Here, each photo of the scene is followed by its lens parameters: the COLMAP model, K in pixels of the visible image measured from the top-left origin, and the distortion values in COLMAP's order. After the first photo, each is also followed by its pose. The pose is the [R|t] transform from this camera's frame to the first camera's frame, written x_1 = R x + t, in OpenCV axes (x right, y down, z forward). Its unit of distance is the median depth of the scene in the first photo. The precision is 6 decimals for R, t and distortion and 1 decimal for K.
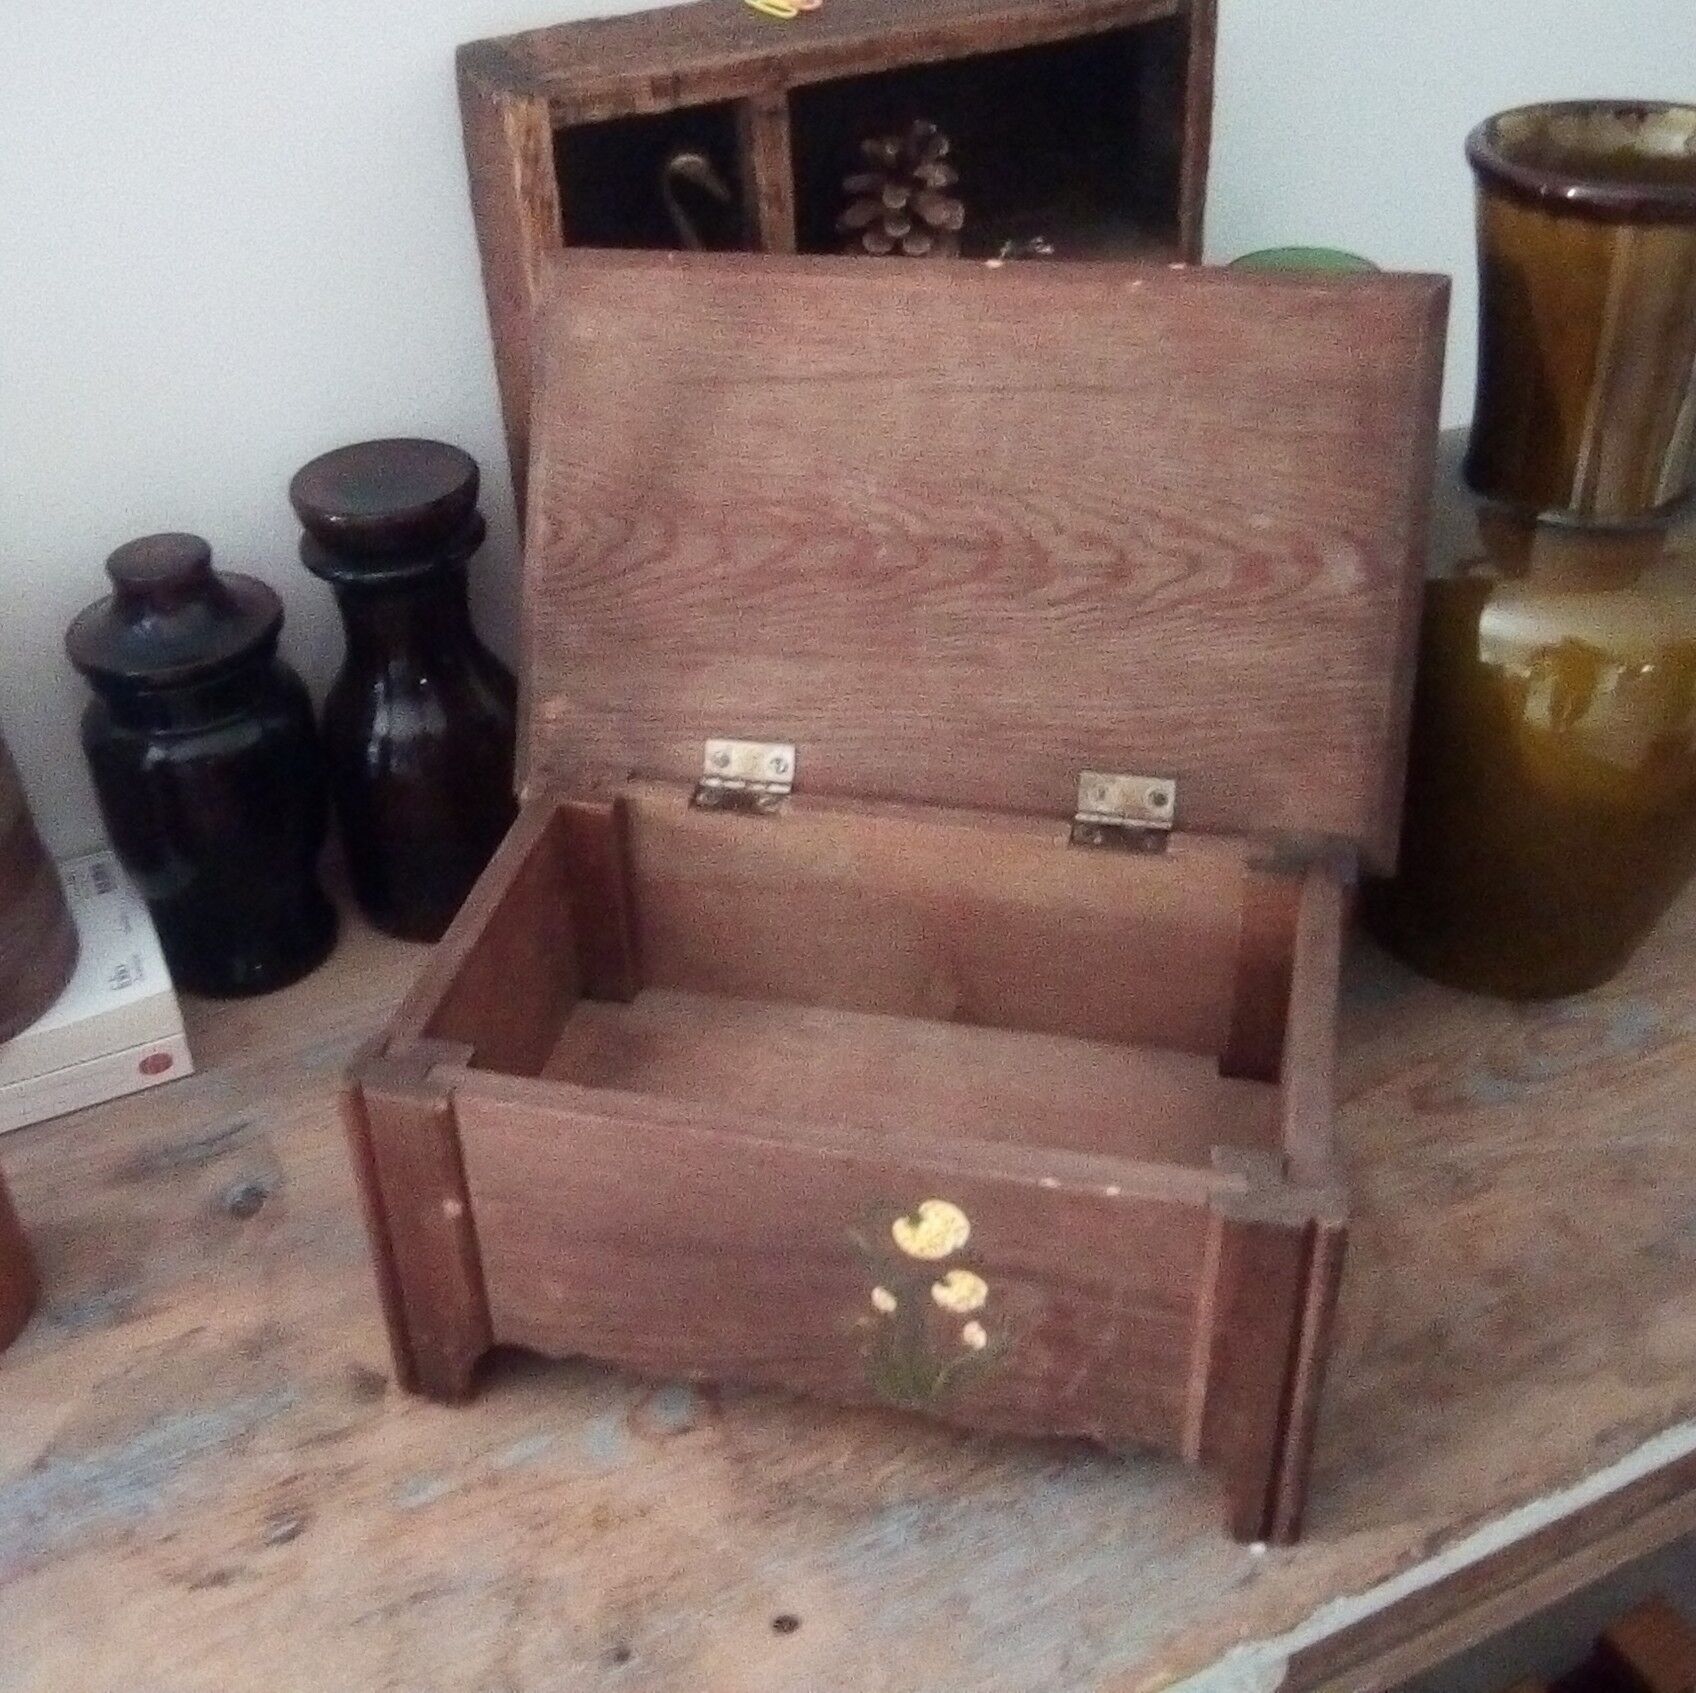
lens RADIAL K [[2034.5, 0, 794.5], [0, 2034.5, 738.0], [0, 0, 1]] dist [-0.009510, -0.016478]
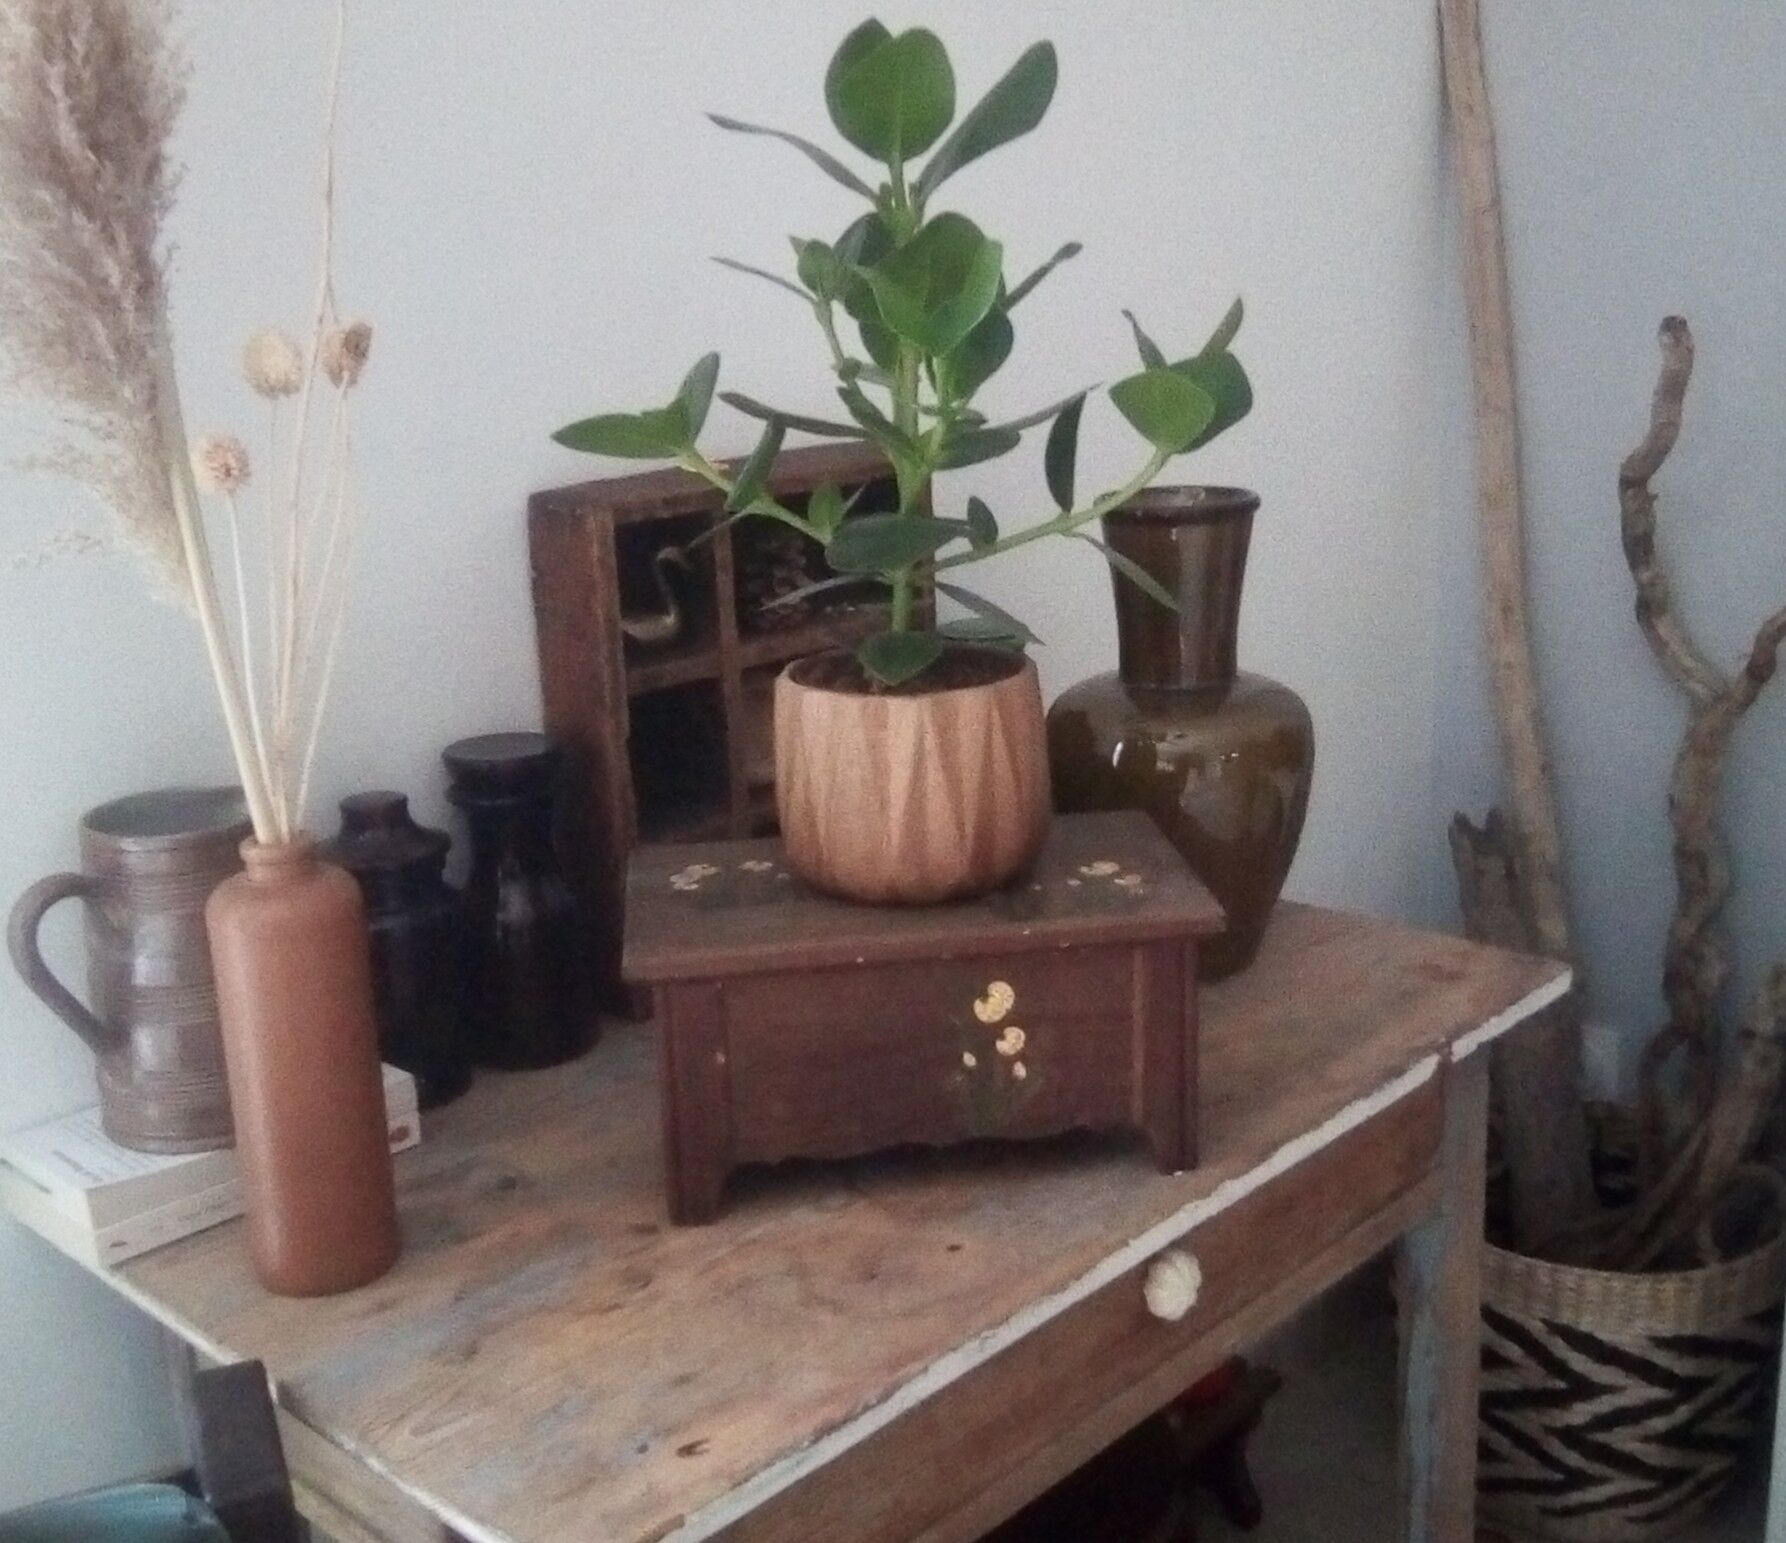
lens RADIAL K [[2034.4, 0, 989.9], [0, 2034.4, 740.9], [0, 0, 1]] dist [-0.013933, -0.008642]
pose [[0.922497, -0.082655, 0.377052, -0.515604], [0.199246, 0.938579, -0.281727, 0.448222], [-0.330606, 0.335018, 0.882305, -0.610297]]
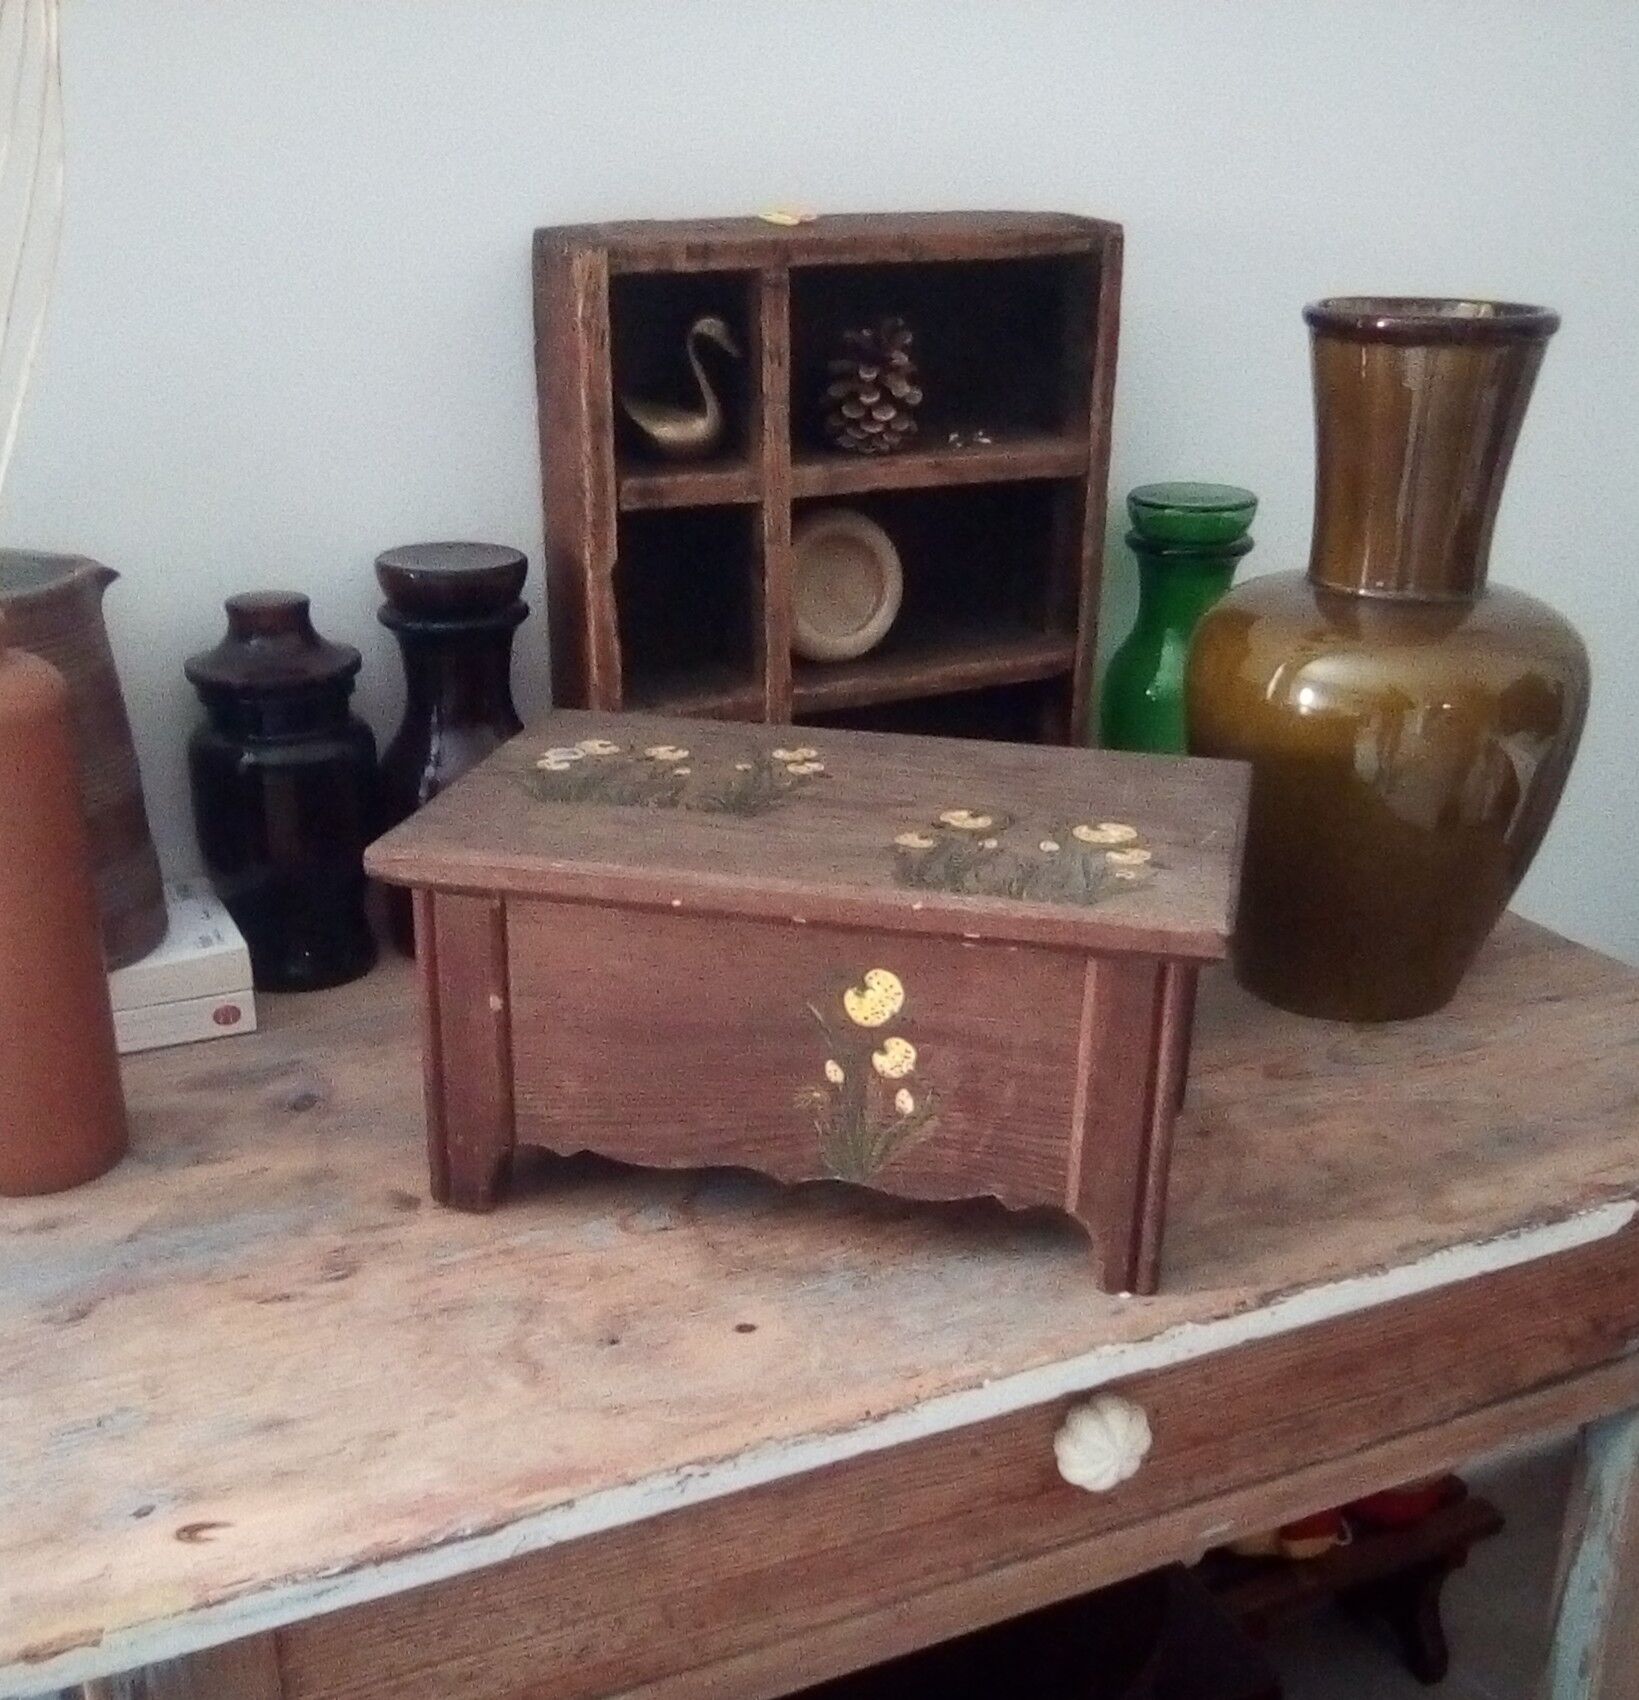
lens RADIAL K [[2025.7, 0, 793.1], [0, 2025.7, 971.4], [0, 0, 1]] dist [-0.005880, 0.005875]
pose [[0.998619, 0.046083, 0.025233, -0.014285], [-0.041540, 0.986593, -0.157822, 0.353761], [-0.032167, 0.156556, 0.987145, -0.220793]]
